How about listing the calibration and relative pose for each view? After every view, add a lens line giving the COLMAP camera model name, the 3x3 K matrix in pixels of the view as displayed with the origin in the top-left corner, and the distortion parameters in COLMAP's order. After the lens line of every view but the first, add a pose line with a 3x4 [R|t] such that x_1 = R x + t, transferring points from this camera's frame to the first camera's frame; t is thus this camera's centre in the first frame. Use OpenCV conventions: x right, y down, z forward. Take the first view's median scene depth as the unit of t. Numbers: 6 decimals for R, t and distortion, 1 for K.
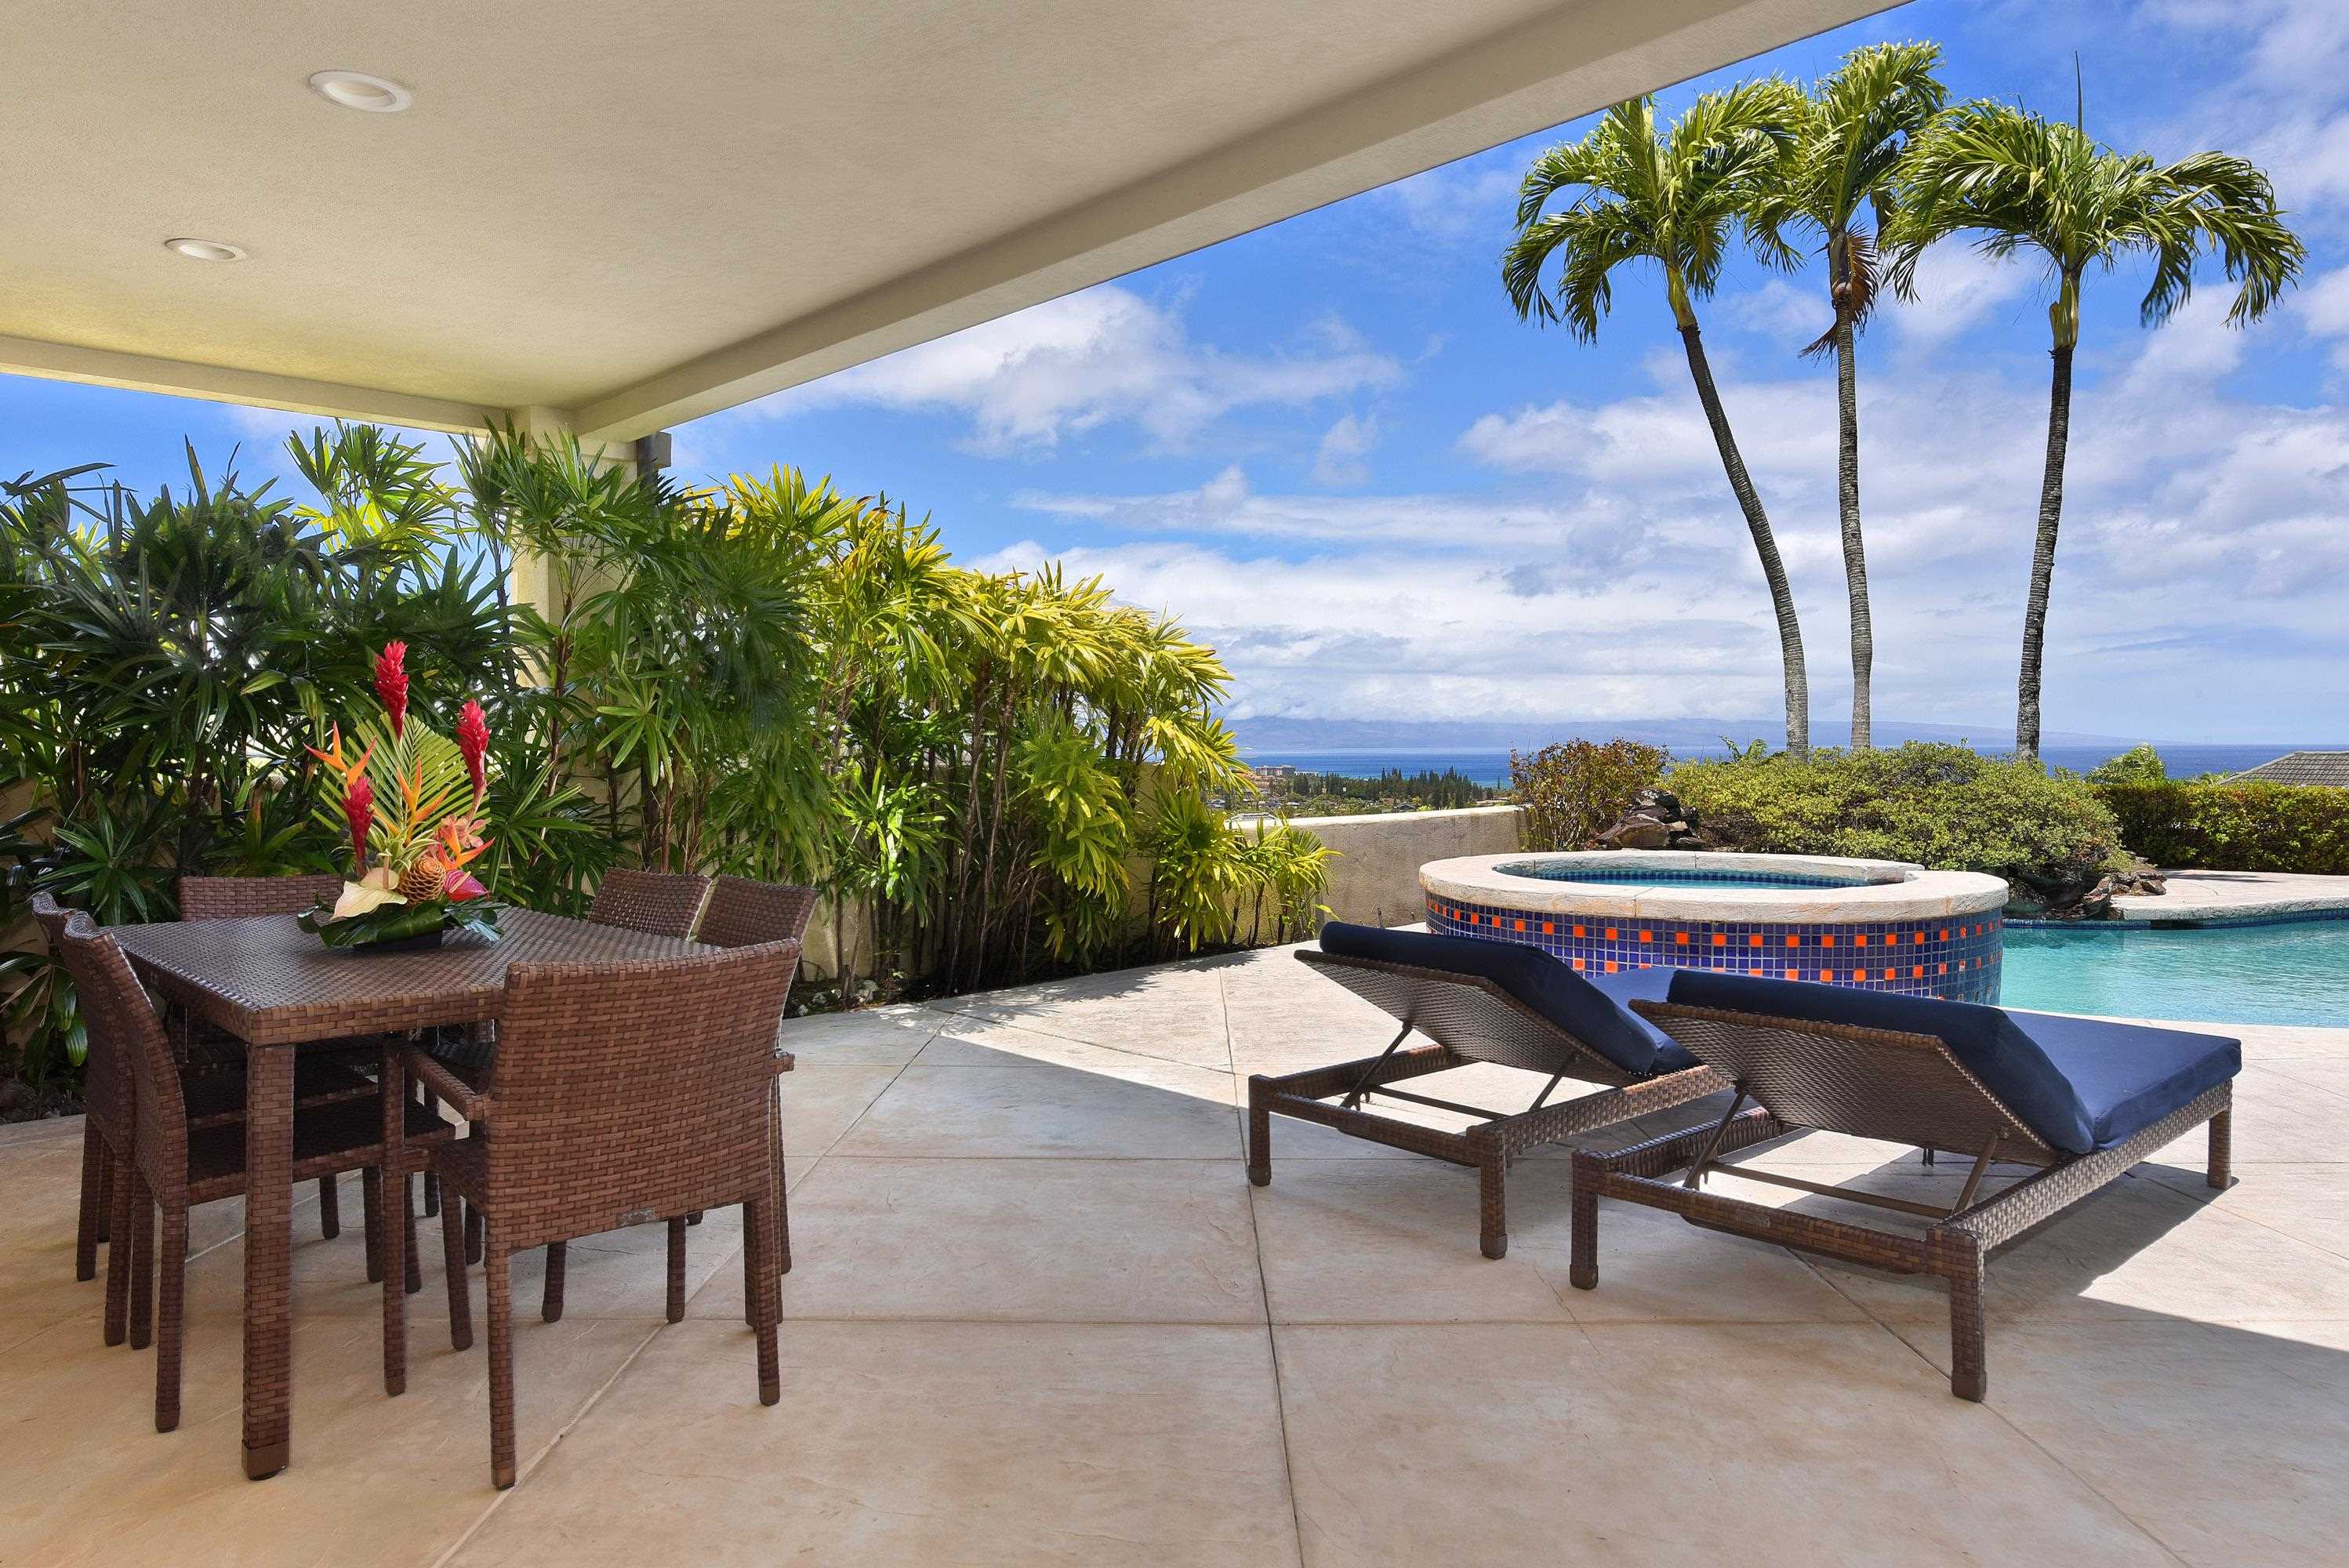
lens RADIAL K [[1606.9, 0, 1083.8], [0, 1606.9, 787.3], [0, 0, 1]] dist [0.036936, 0.020899]
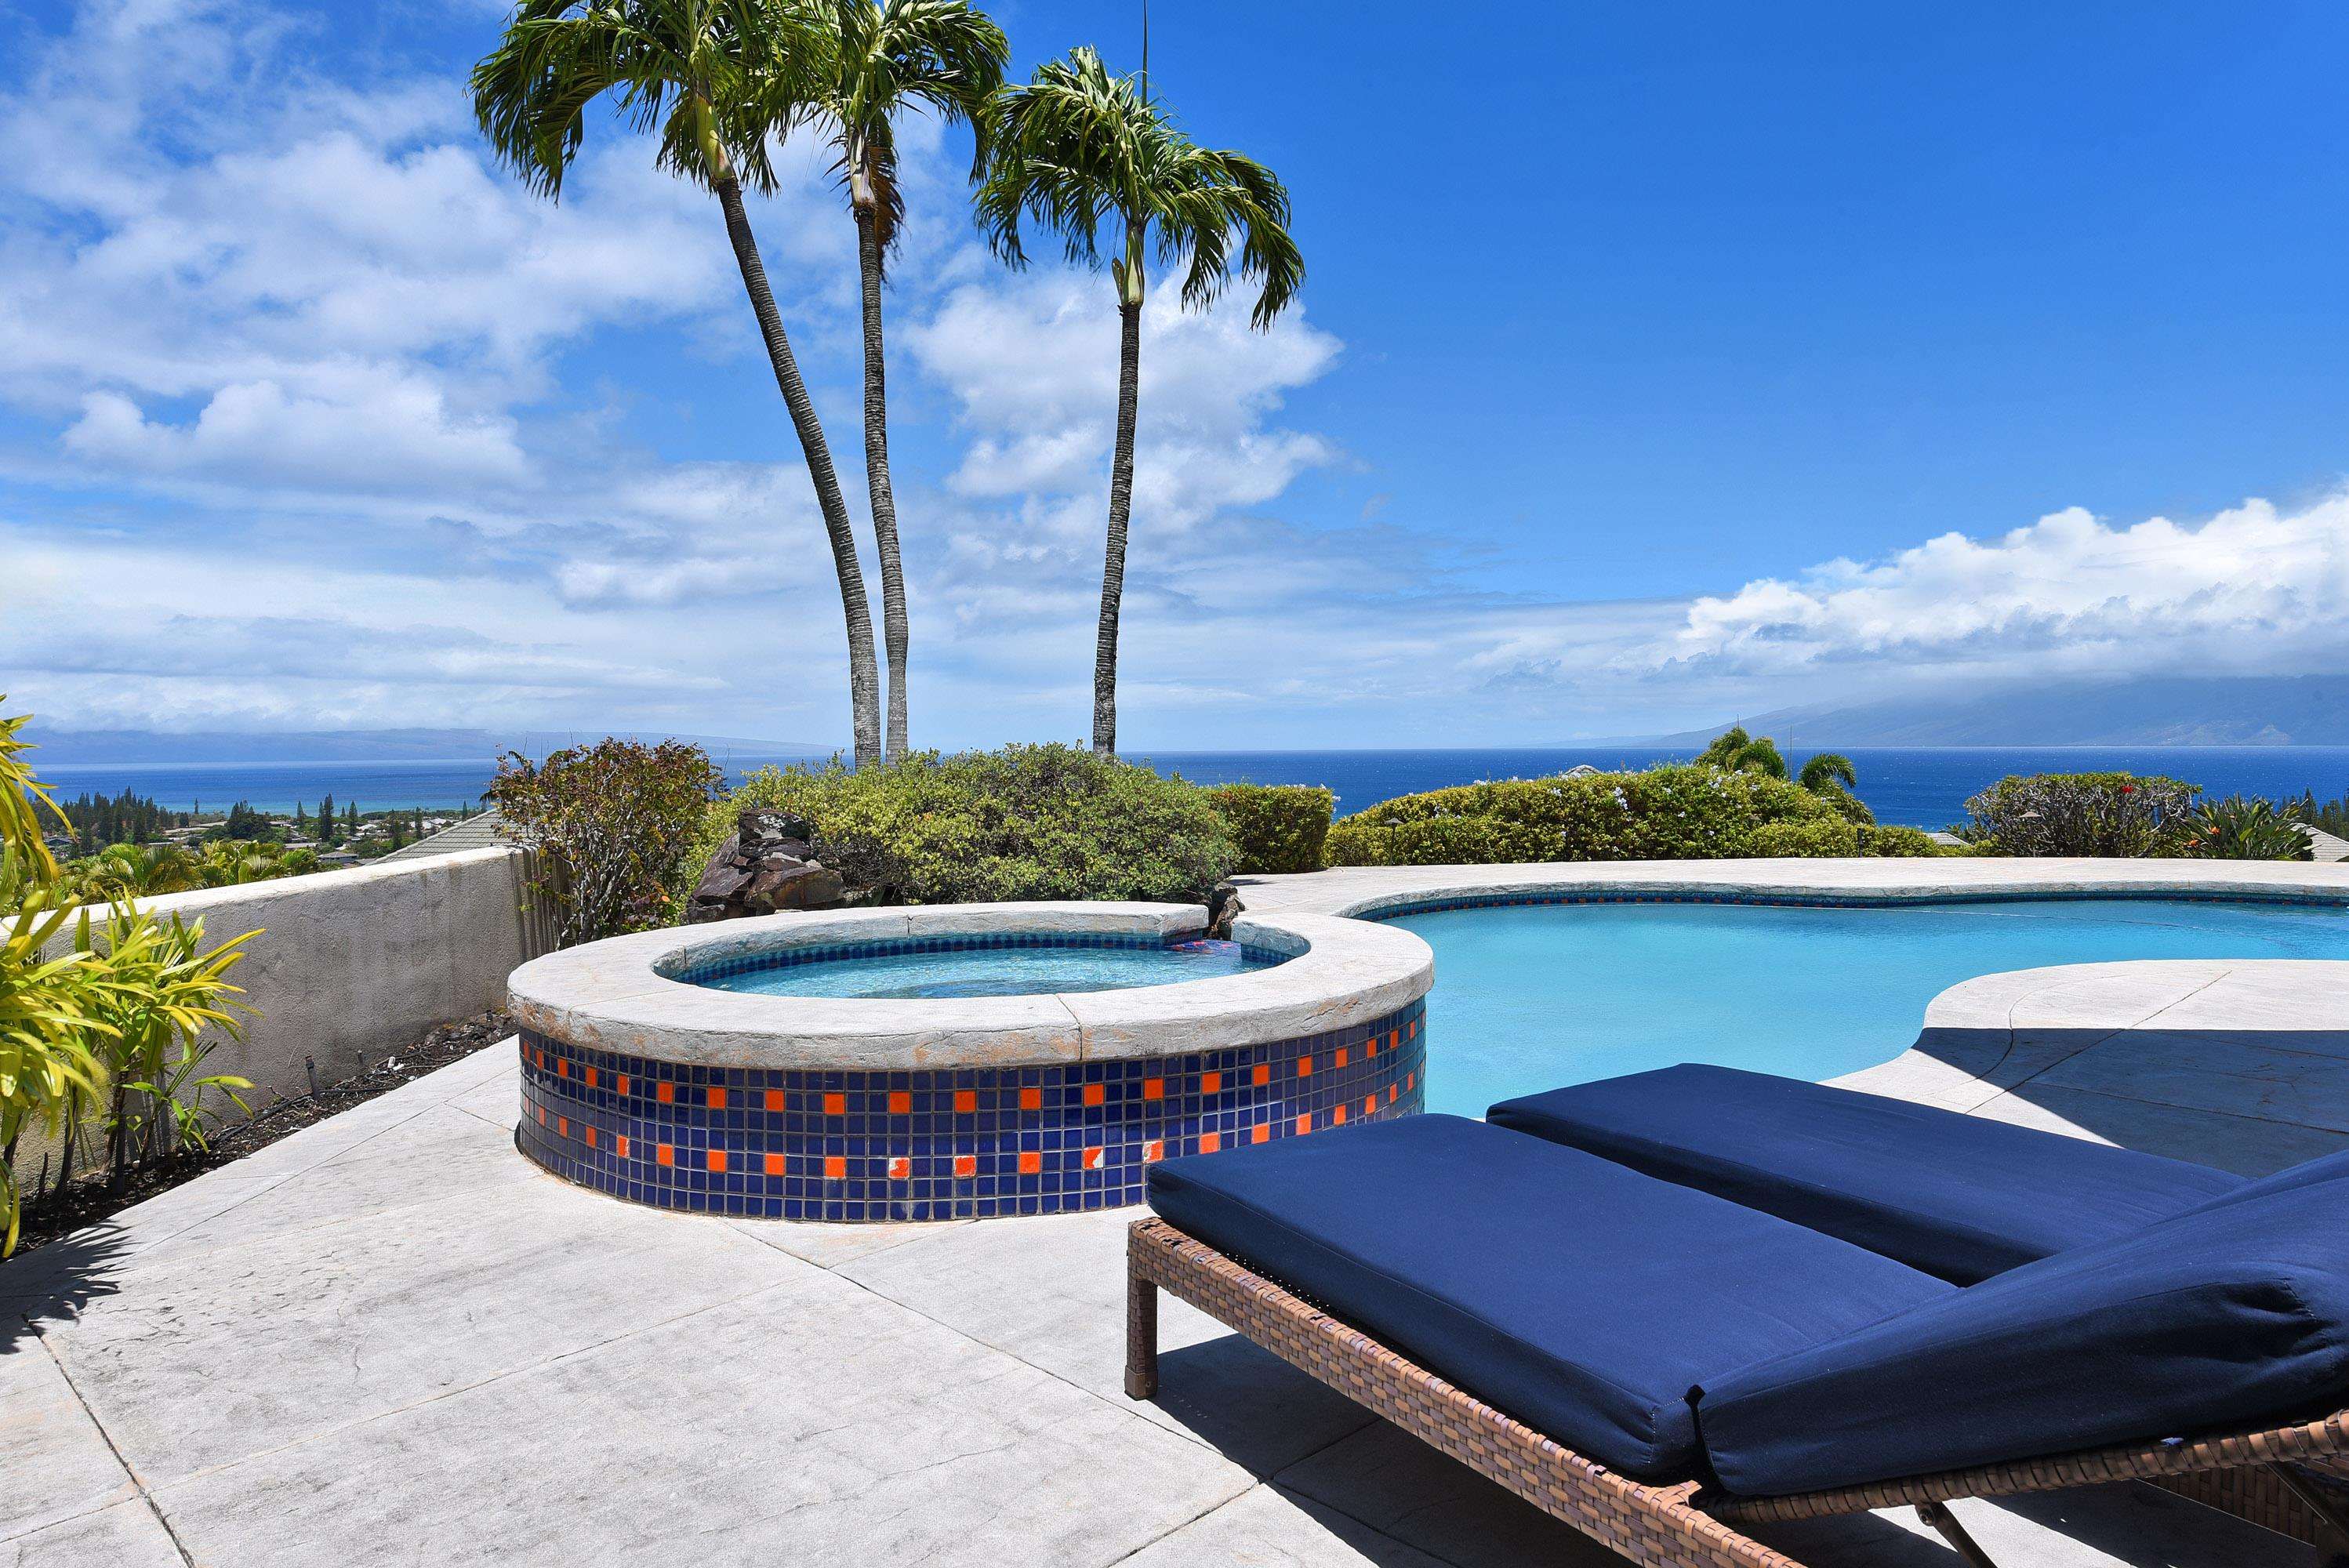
lens RADIAL K [[1492.2, 0, 1141.9], [0, 1492.2, 719.3], [0, 0, 1]] dist [-0.005100, 0.001740]
pose [[0.651132, 0.011627, 0.758875, -0.012020], [0.029232, 0.998757, -0.040384, -0.008143], [-0.758401, 0.048479, 0.649983, 0.486196]]
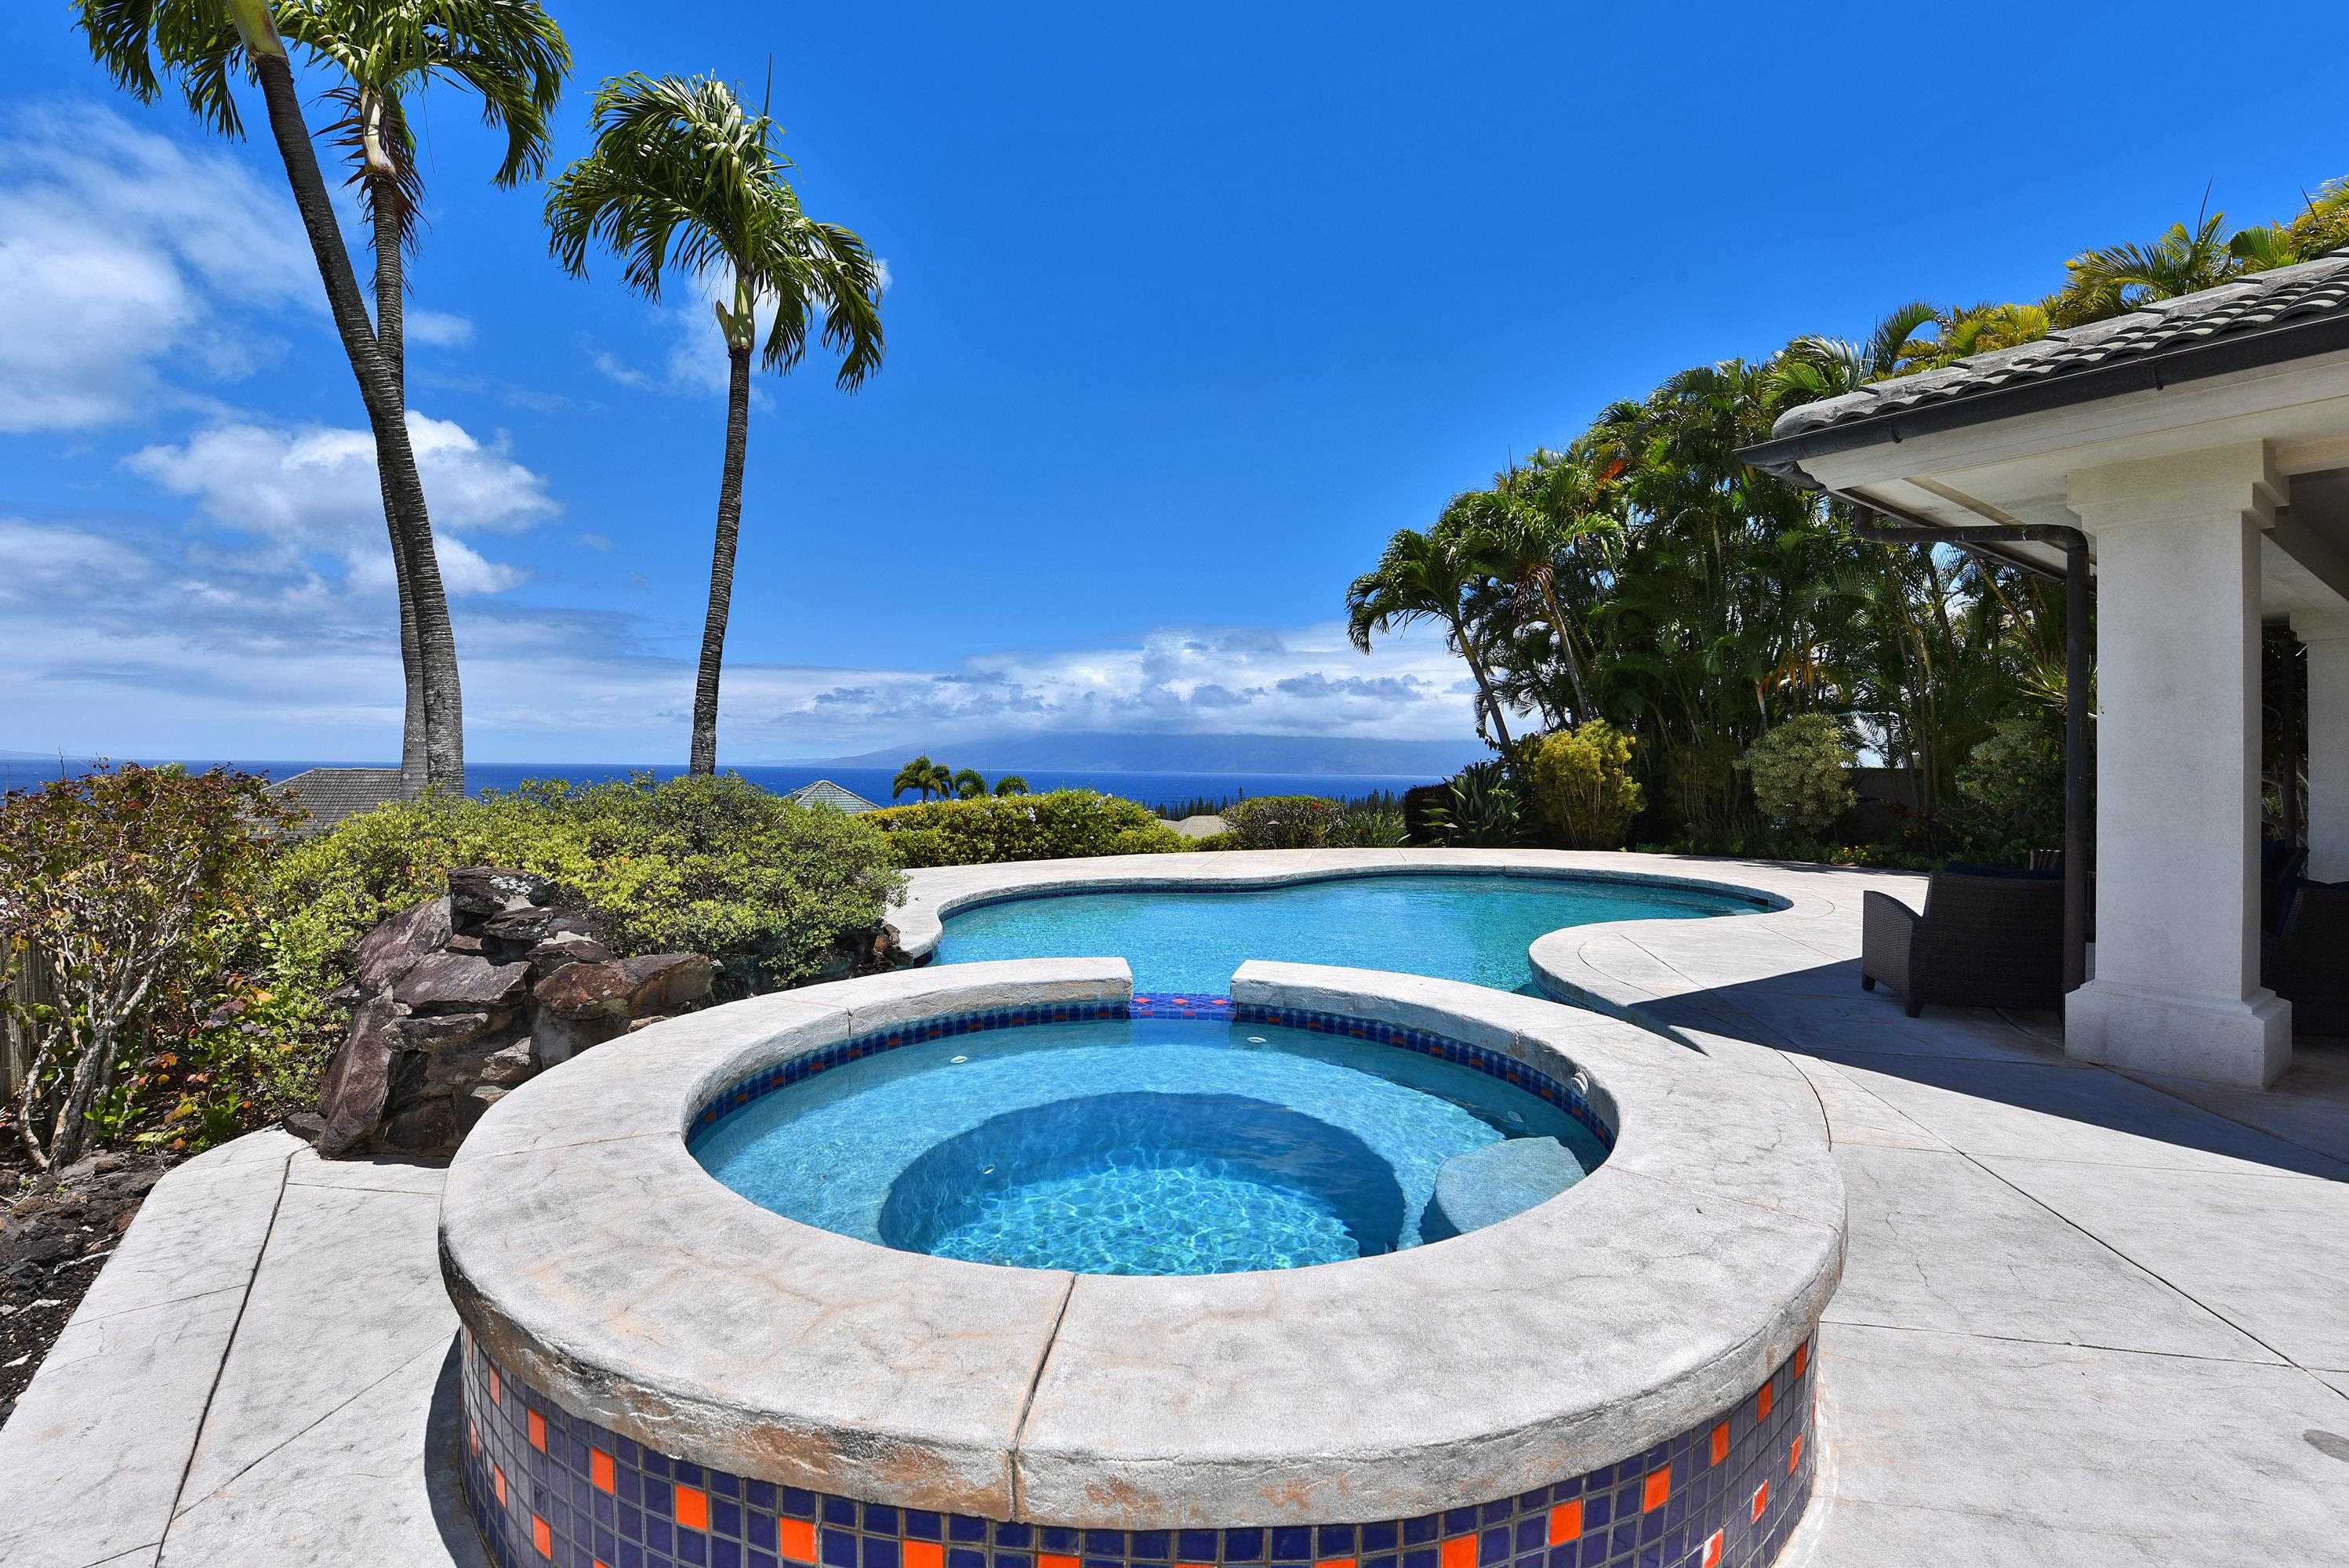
lens RADIAL K [[1019.5, 0, 1169.4], [0, 1019.5, 762.8], [0, 0, 1]] dist [-0.011888, -0.001263]
pose [[0.074532, 0.008745, 0.997180, 0.072089], [0.020517, 0.999736, -0.010300, -0.028429], [-0.997008, 0.021227, 0.074333, 0.825391]]
